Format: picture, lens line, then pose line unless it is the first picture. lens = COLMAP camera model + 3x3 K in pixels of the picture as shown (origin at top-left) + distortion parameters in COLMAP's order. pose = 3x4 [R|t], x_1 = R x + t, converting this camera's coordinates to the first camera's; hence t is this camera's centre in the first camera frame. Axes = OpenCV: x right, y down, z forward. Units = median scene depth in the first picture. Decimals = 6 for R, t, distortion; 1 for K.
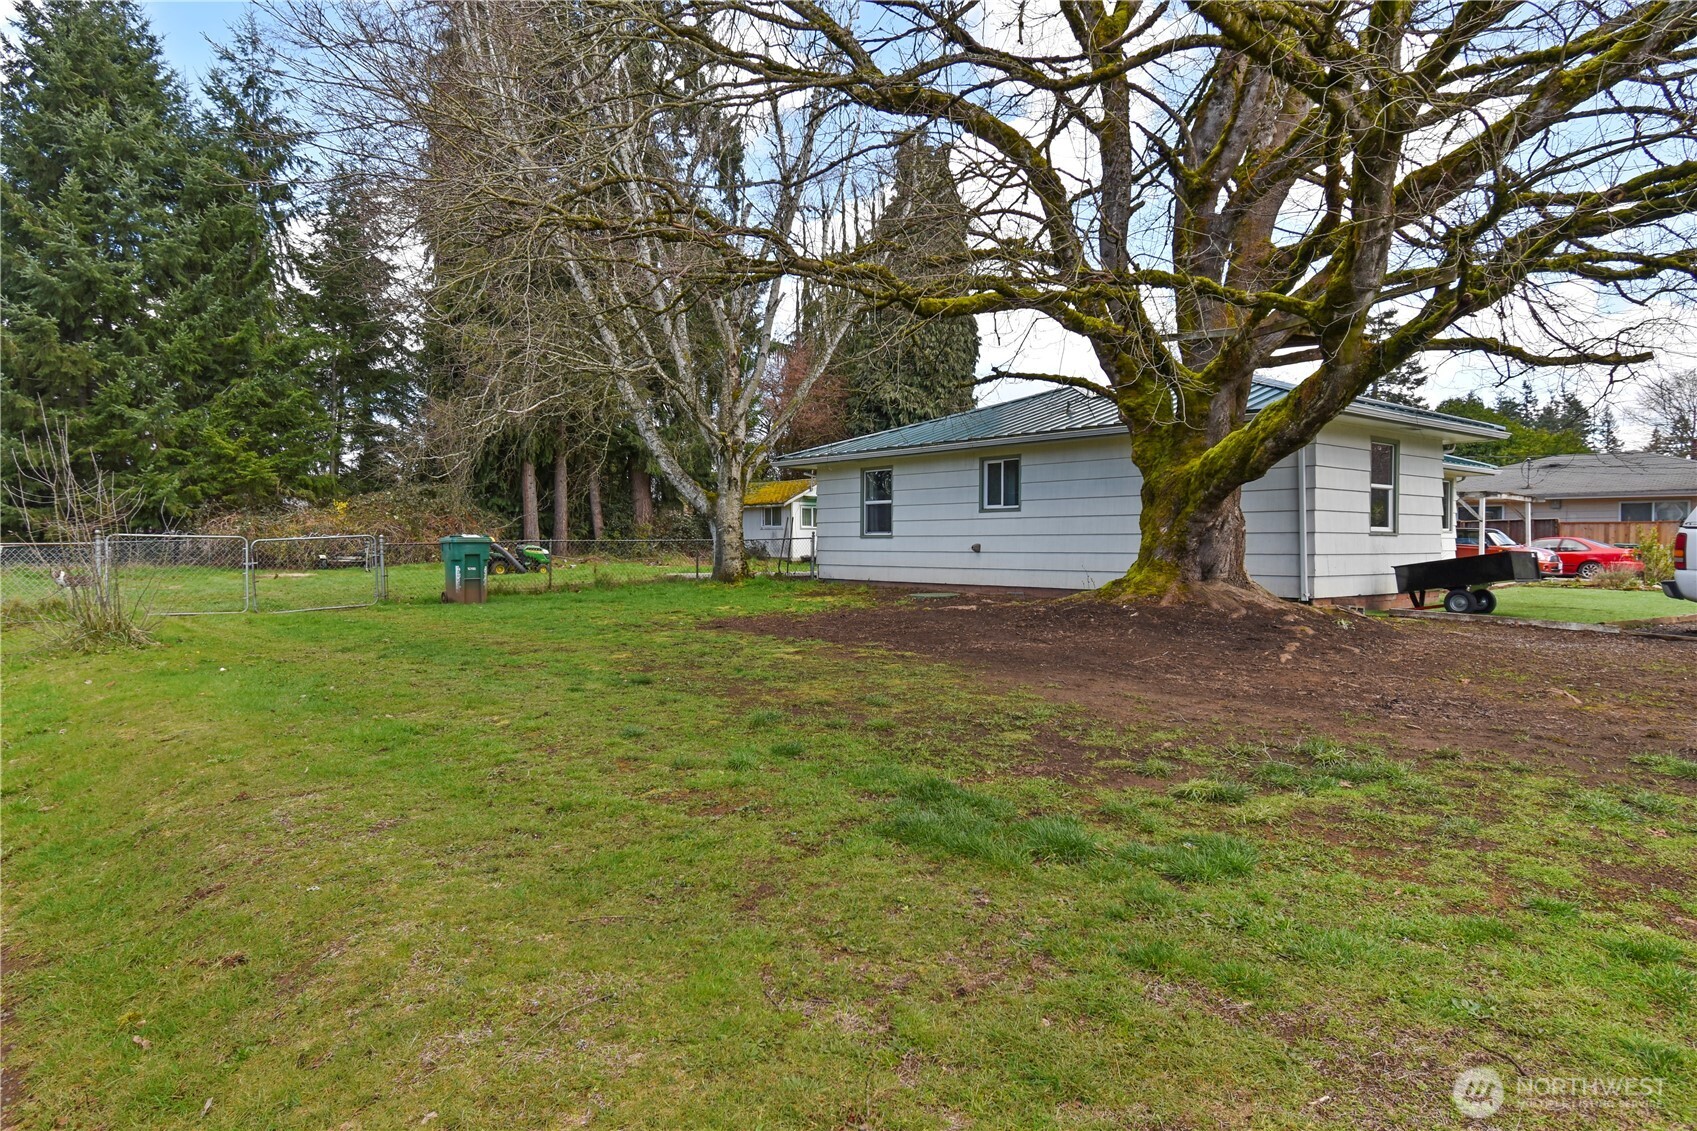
lens RADIAL K [[1022.8, 0, 848.7], [0, 1022.8, 575.2], [0, 0, 1]] dist [0.052010, -0.021994]
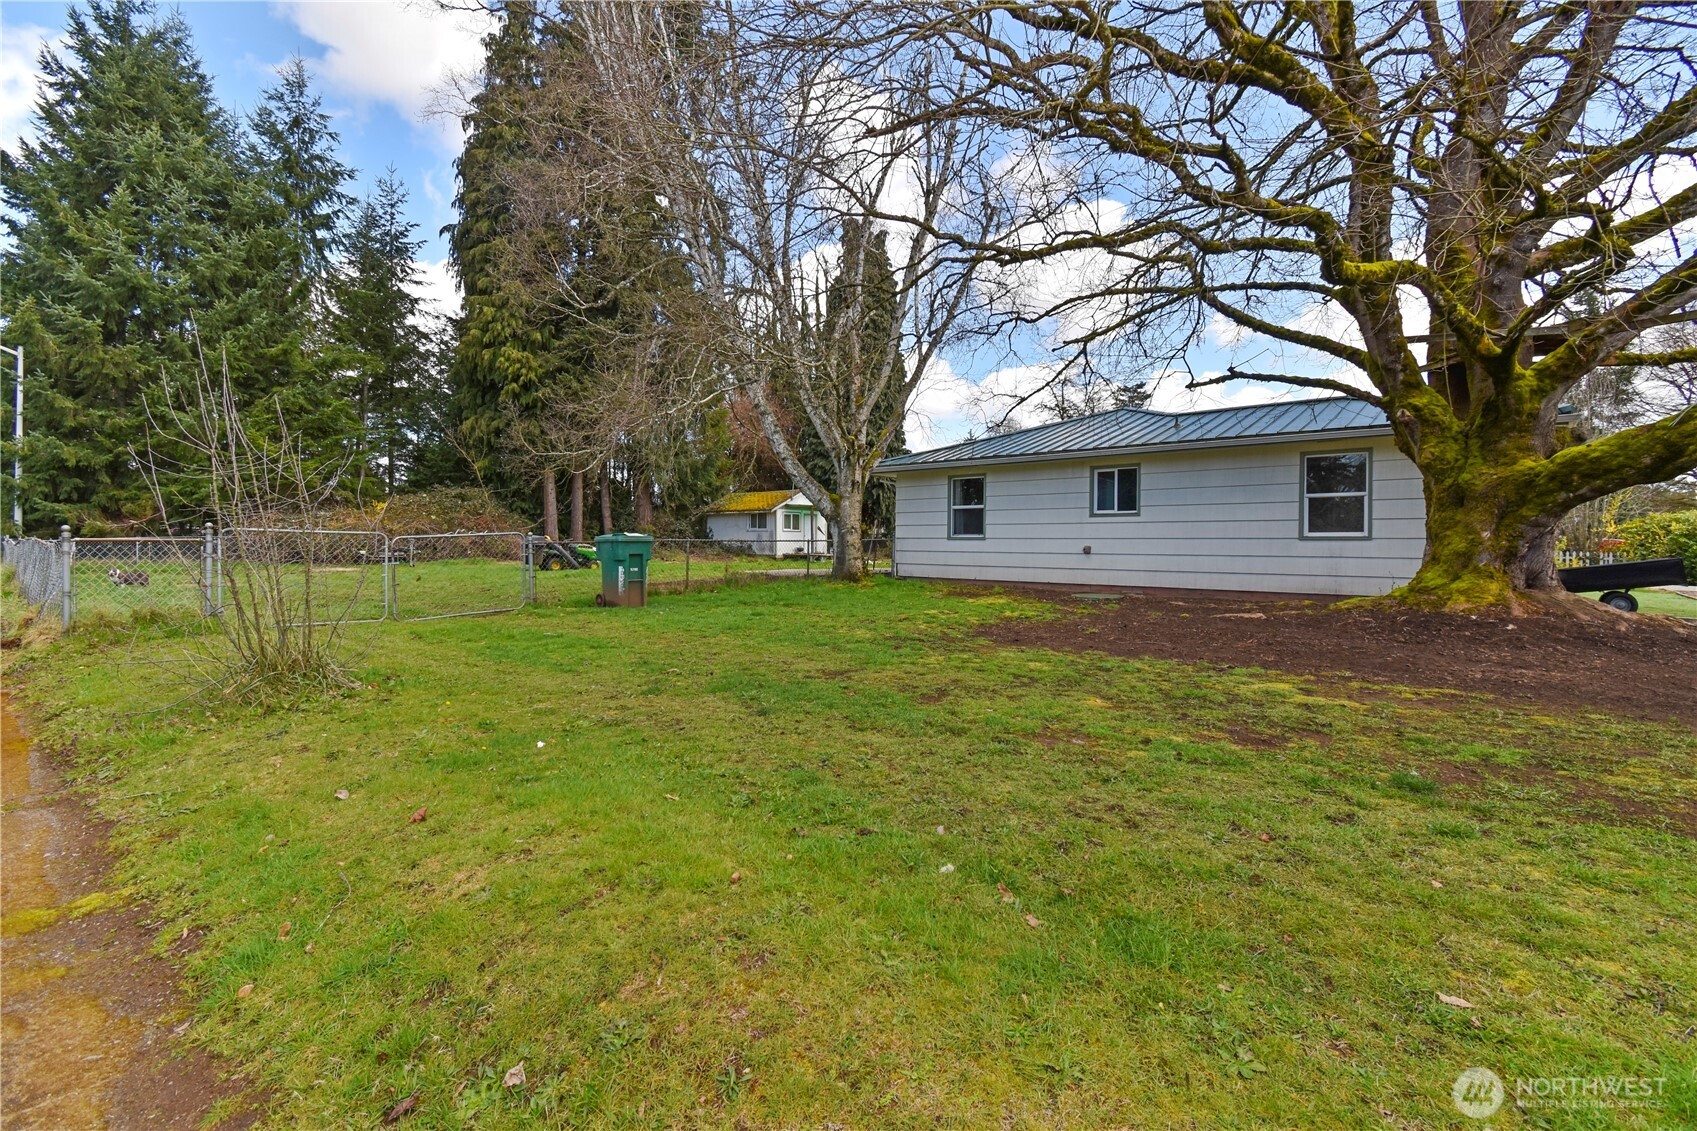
lens RADIAL K [[740.7, 0, 850.0], [0, 740.7, 557.6], [0, 0, 1]] dist [0.028805, -0.021192]
pose [[0.986560, 0.004684, 0.163333, -0.138791], [-0.002738, 0.999923, -0.012139, -0.004550], [-0.163377, 0.011529, 0.986496, 0.149383]]
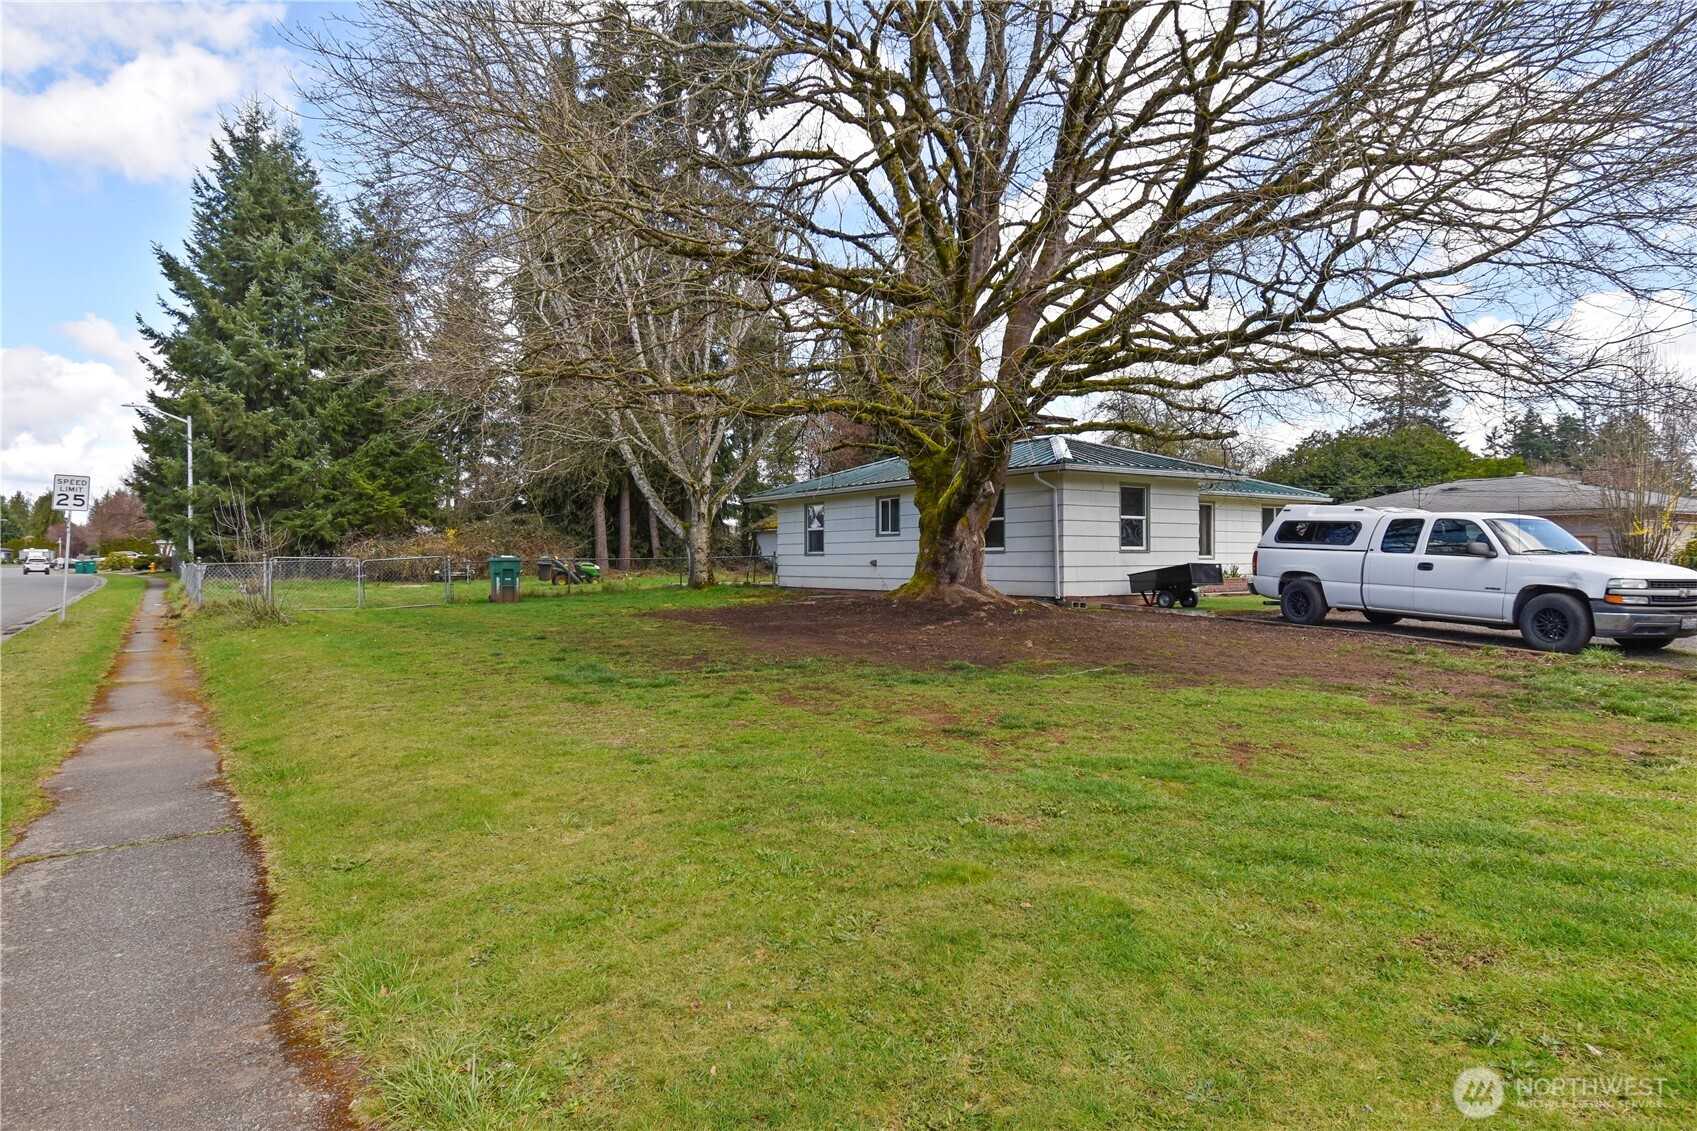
lens RADIAL K [[955.6, 0, 849.1], [0, 955.6, 579.8], [0, 0, 1]] dist [0.043787, 0.000315]
pose [[0.995698, -0.003462, -0.092593, 0.116314], [0.002597, 0.999952, -0.009457, 0.004321], [0.092621, 0.009176, 0.995659, -0.148060]]
